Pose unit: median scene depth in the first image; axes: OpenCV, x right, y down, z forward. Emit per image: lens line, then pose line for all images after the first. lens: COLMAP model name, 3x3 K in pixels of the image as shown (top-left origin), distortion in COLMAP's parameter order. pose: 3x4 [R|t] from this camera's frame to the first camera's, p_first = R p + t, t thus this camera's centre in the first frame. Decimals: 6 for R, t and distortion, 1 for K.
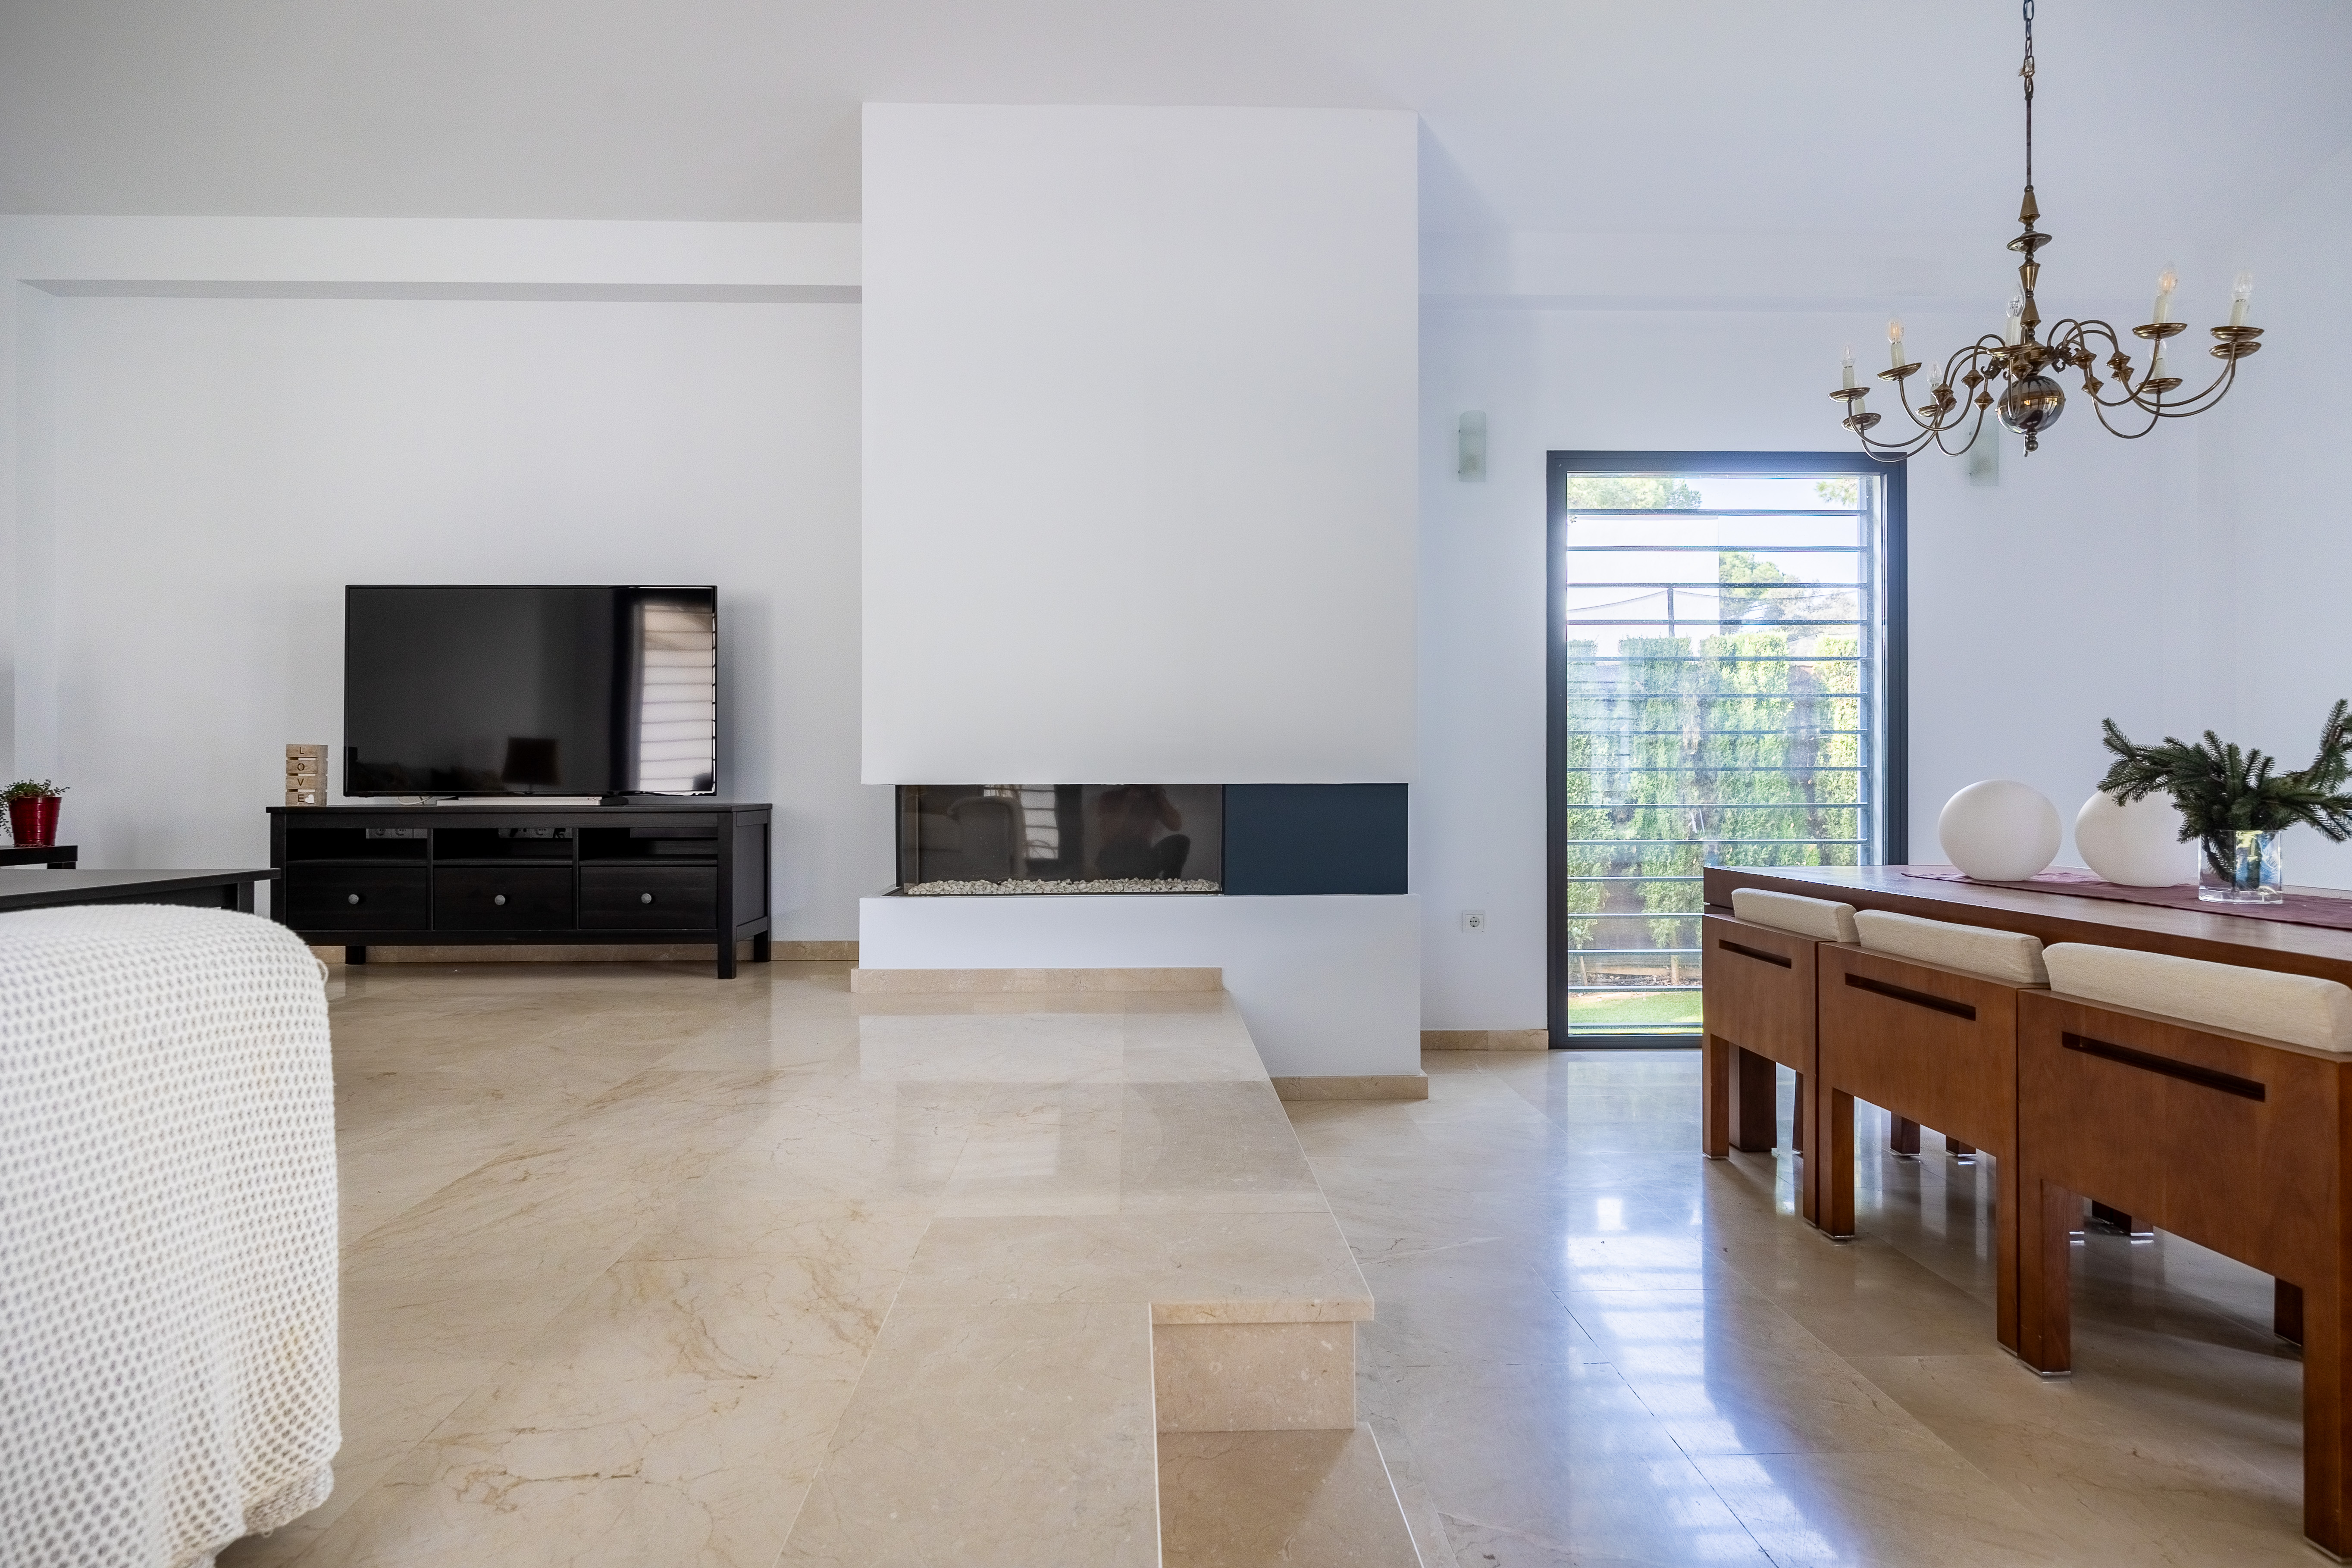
lens RADIAL K [[1267.8, 0, 1162.4], [0, 1267.8, 785.0], [0, 0, 1]] dist [-0.004669, -0.002526]
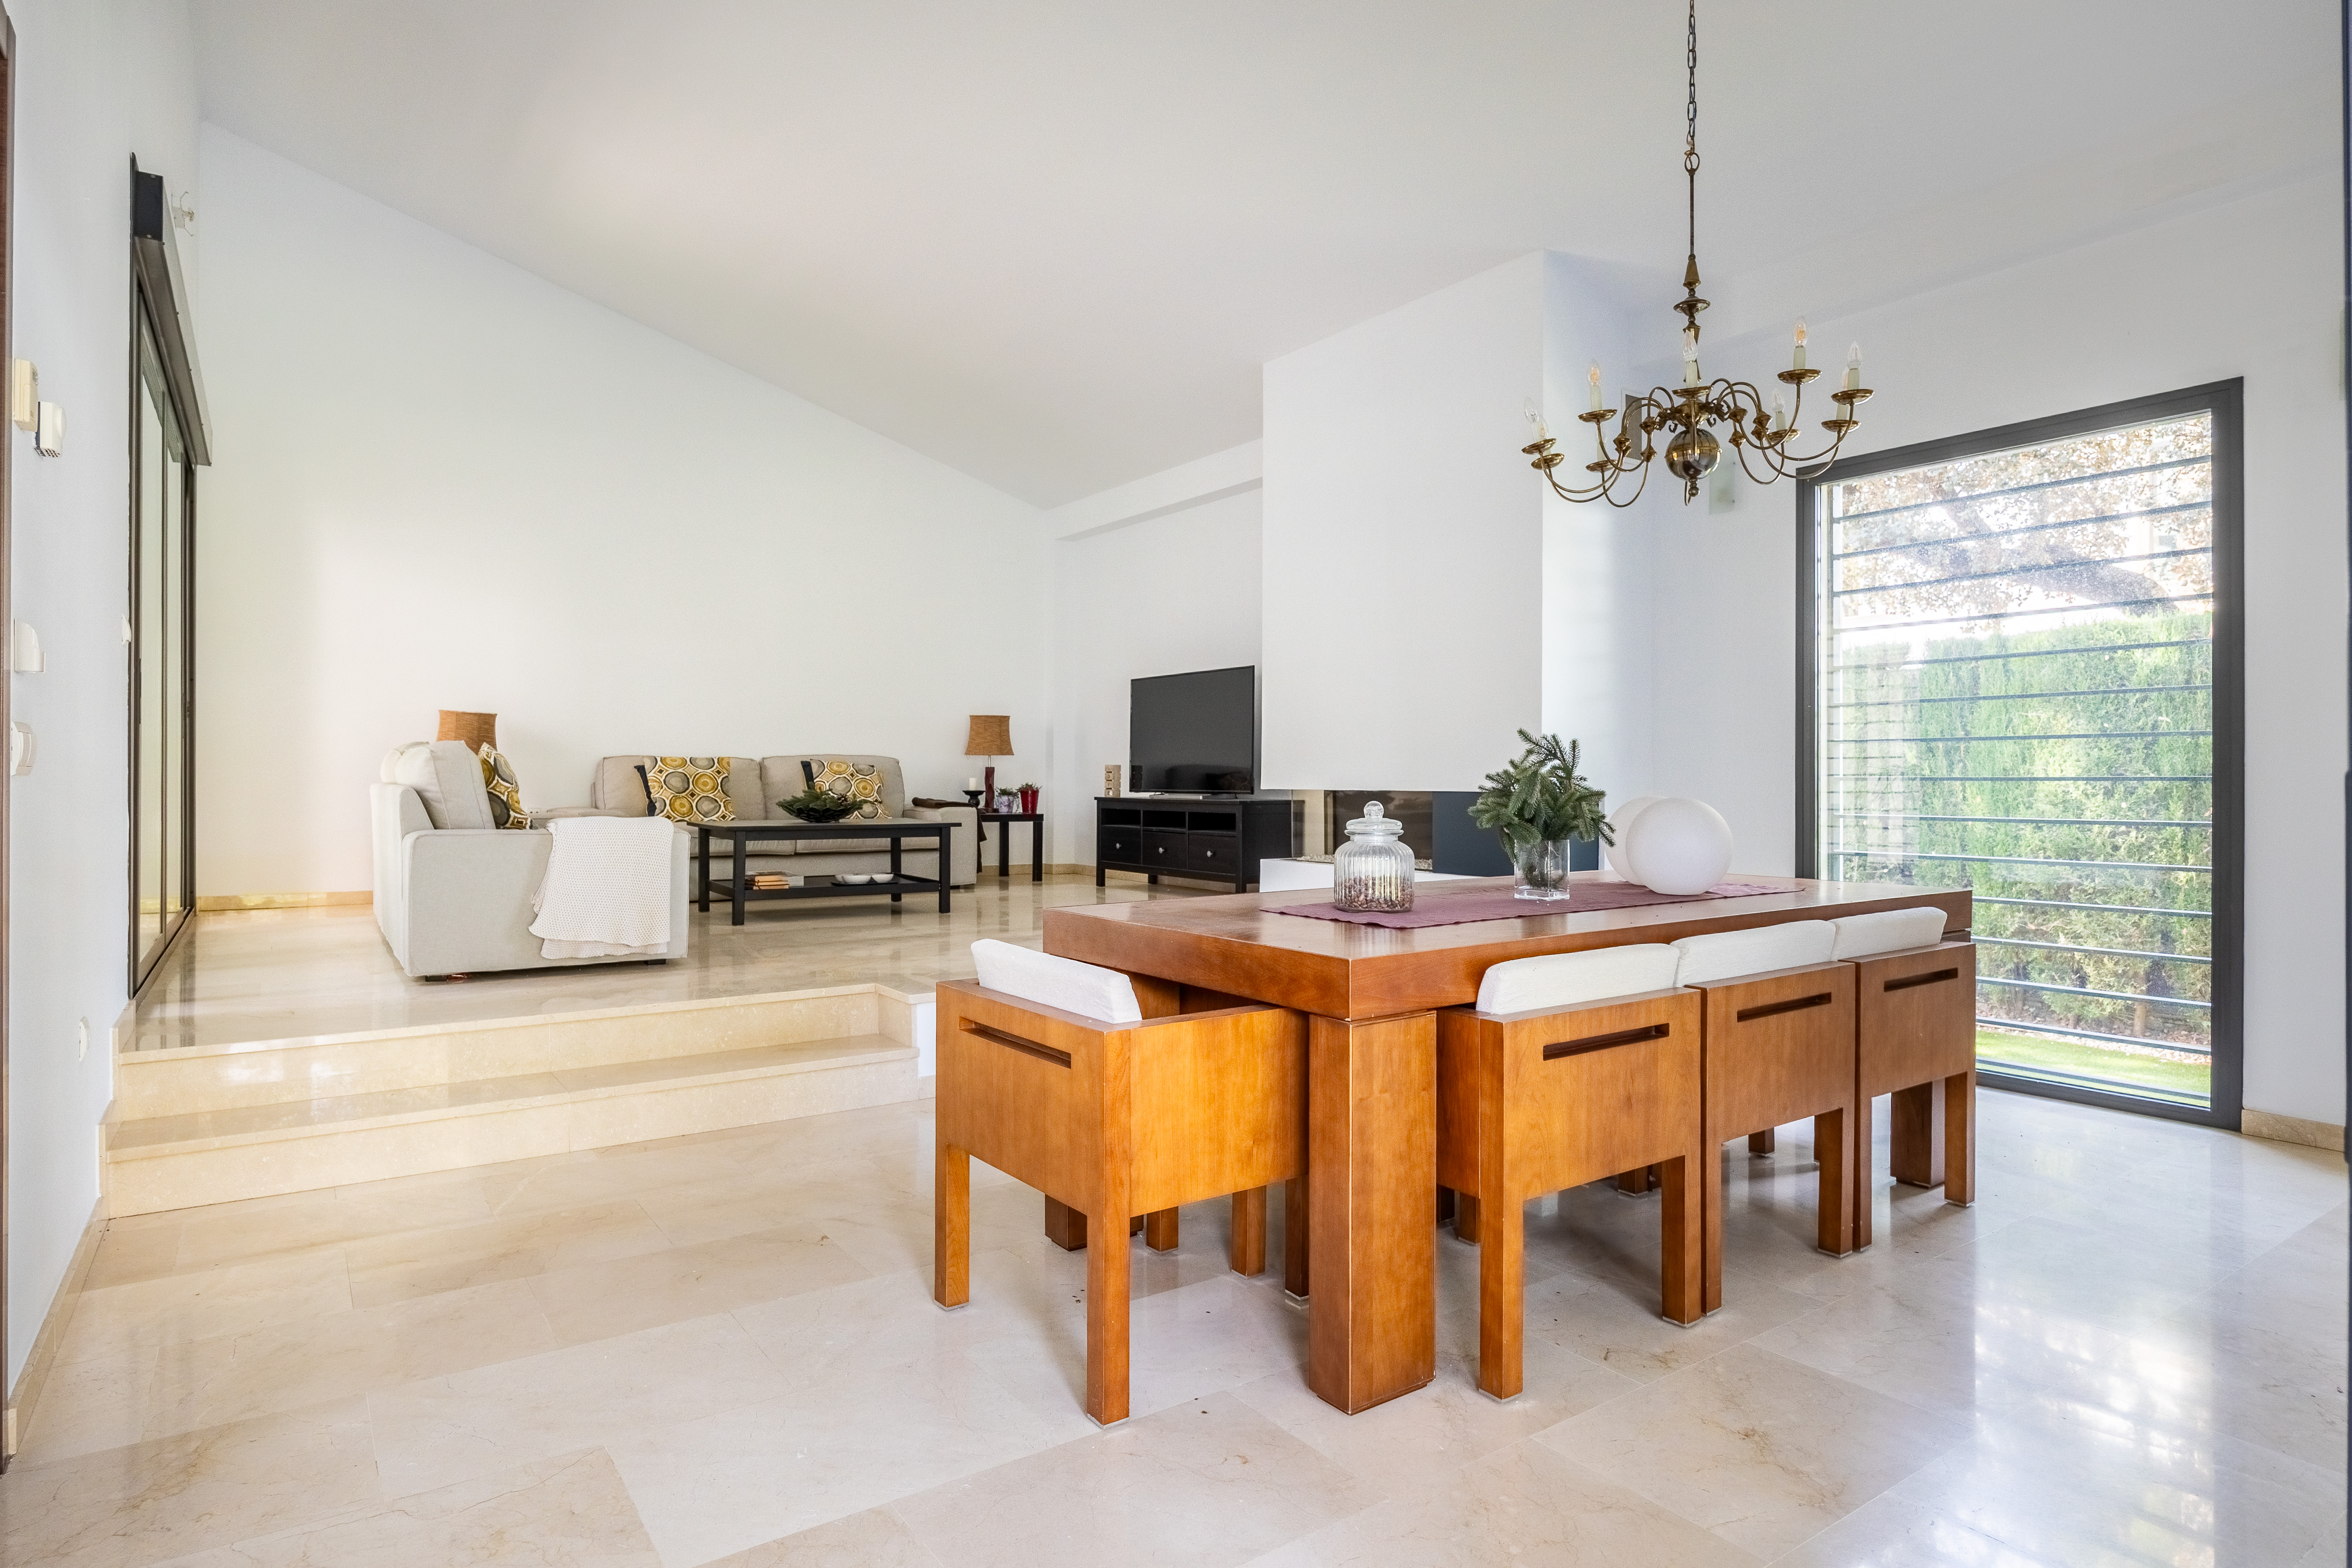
lens RADIAL K [[1267.9, 0, 1163.4], [0, 1267.9, 777.0], [0, 0, 1]] dist [-0.004669, -0.002526]
pose [[0.552480, 0.001744, -0.833524, 0.958601], [-0.001735, 0.999998, 0.000942, -0.015446], [0.833524, 0.000926, 0.552482, 0.009013]]
